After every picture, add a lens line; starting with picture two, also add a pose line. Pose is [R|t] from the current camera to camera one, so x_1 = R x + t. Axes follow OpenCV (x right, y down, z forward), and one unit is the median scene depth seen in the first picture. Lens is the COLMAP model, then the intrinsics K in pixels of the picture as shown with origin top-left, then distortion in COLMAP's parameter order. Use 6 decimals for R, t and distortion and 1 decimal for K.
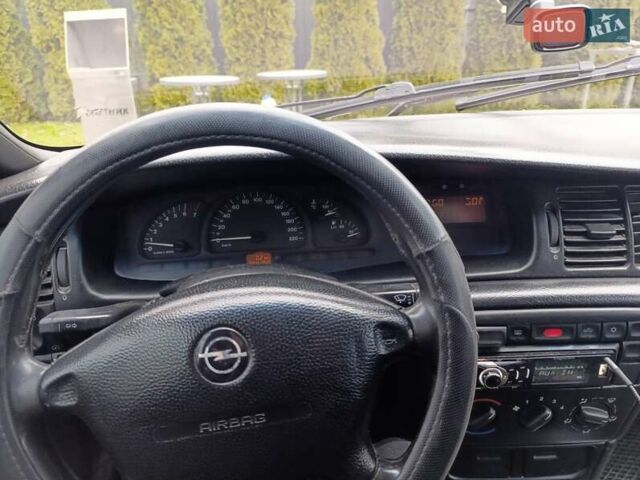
lens RADIAL K [[437.7, 0, 321.2], [0, 437.7, 237.4], [0, 0, 1]] dist [0.006276, -0.027022]
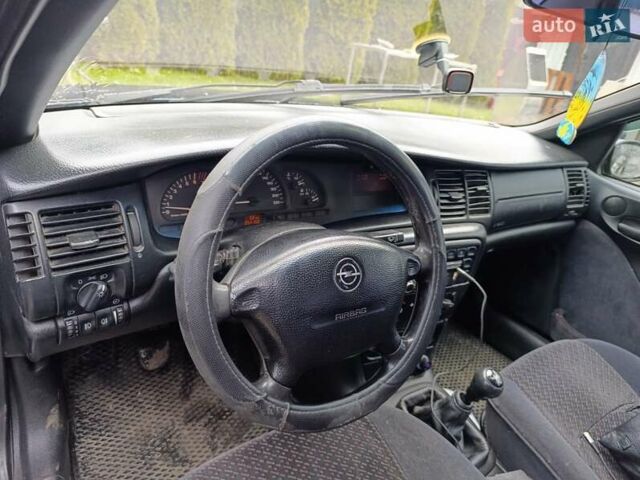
lens RADIAL K [[437.7, 0, 305.6], [0, 437.7, 234.2], [0, 0, 1]] dist [0.006276, -0.027022]
pose [[0.872573, -0.044263, 0.486474, -0.683878], [0.002683, 0.996305, 0.085839, -0.015876], [-0.488476, -0.073595, 0.869468, -0.213364]]
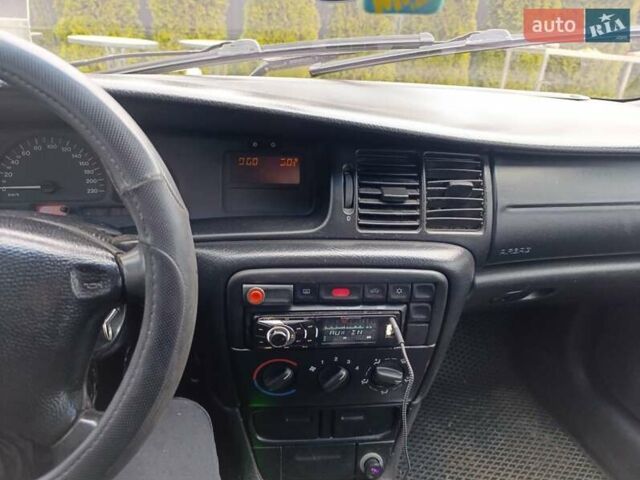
lens RADIAL K [[437.7, 0, 316.7], [0, 437.7, 240.0], [0, 0, 1]] dist [0.006276, -0.027022]
pose [[0.990239, 0.033875, 0.135199, 0.309095], [-0.039990, 0.998284, 0.042774, 0.051410], [-0.133518, -0.047763, 0.989895, 0.014443]]
